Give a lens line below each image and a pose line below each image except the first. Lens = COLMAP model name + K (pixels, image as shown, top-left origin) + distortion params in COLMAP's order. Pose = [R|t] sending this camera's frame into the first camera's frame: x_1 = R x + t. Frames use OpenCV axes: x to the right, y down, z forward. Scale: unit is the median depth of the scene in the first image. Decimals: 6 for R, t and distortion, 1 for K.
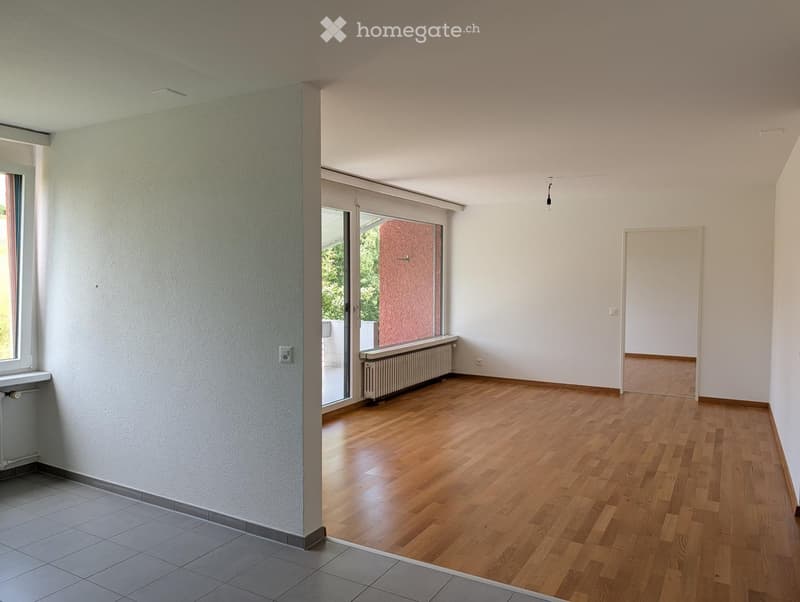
lens RADIAL K [[584.4, 0, 397.6], [0, 584.4, 297.6], [0, 0, 1]] dist [0.029494, -0.016125]
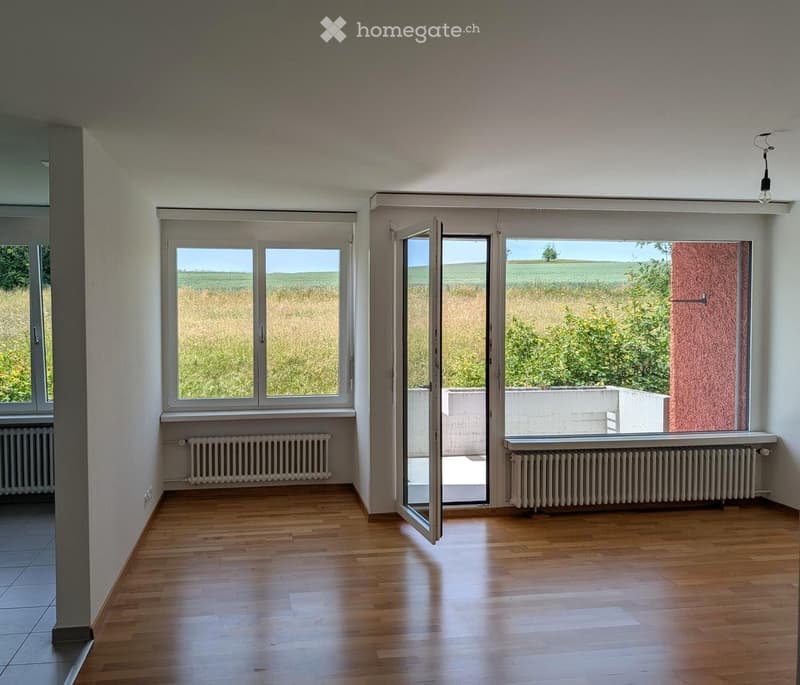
lens RADIAL K [[667.7, 0, 352.3], [0, 667.7, 326.7], [0, 0, 1]] dist [-0.005477, 0.012815]
pose [[0.632566, 0.015906, -0.774343, 0.400072], [-0.034854, 0.999361, -0.007944, -0.023069], [0.773722, 0.032014, 0.632716, 0.320288]]
